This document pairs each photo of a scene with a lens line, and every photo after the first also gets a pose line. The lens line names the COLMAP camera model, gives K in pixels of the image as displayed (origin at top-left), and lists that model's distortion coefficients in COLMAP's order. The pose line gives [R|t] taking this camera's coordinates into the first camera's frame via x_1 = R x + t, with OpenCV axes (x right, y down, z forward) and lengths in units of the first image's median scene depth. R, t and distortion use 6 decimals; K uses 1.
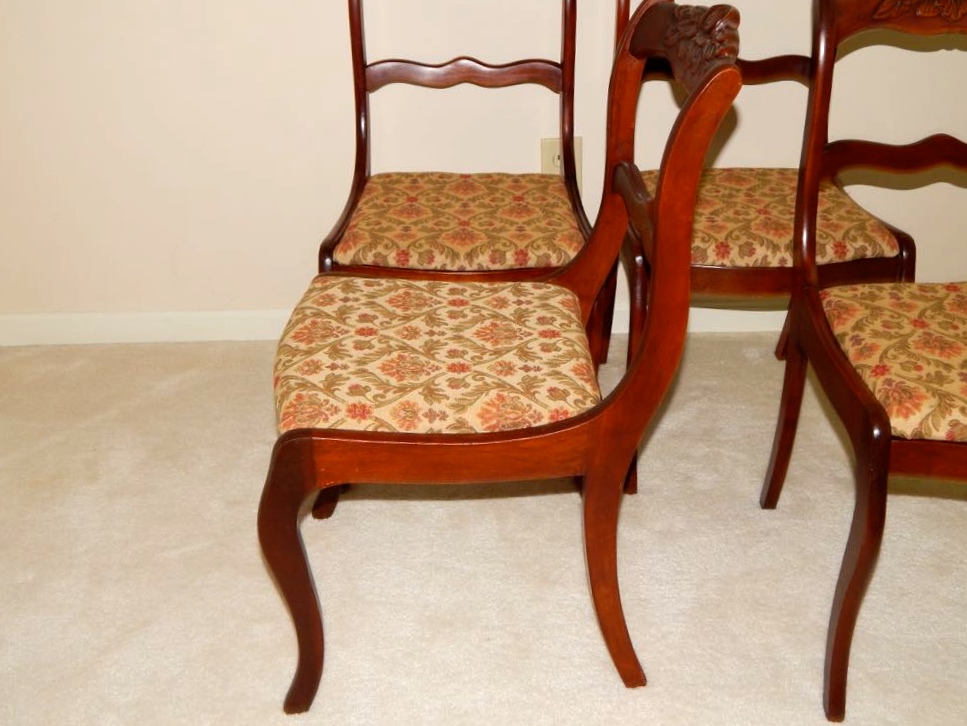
lens RADIAL K [[1096.5, 0, 481.7], [0, 1096.5, 363.3], [0, 0, 1]] dist [-0.030148, 0.000000]
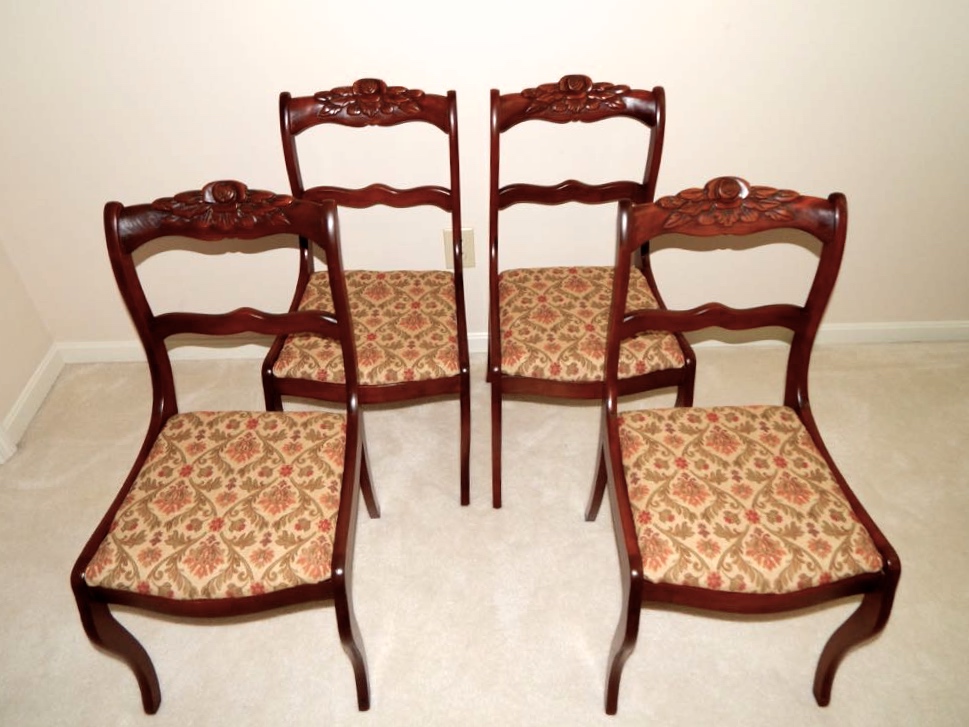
lens RADIAL K [[728.8, 0, 486.0], [0, 728.8, 365.2], [0, 0, 1]] dist [-0.024463, -0.003309]
pose [[0.999662, -0.006635, 0.025140, 0.109085], [0.001263, 0.978136, 0.207963, -0.296626], [-0.025970, -0.207861, 0.977814, 0.105253]]
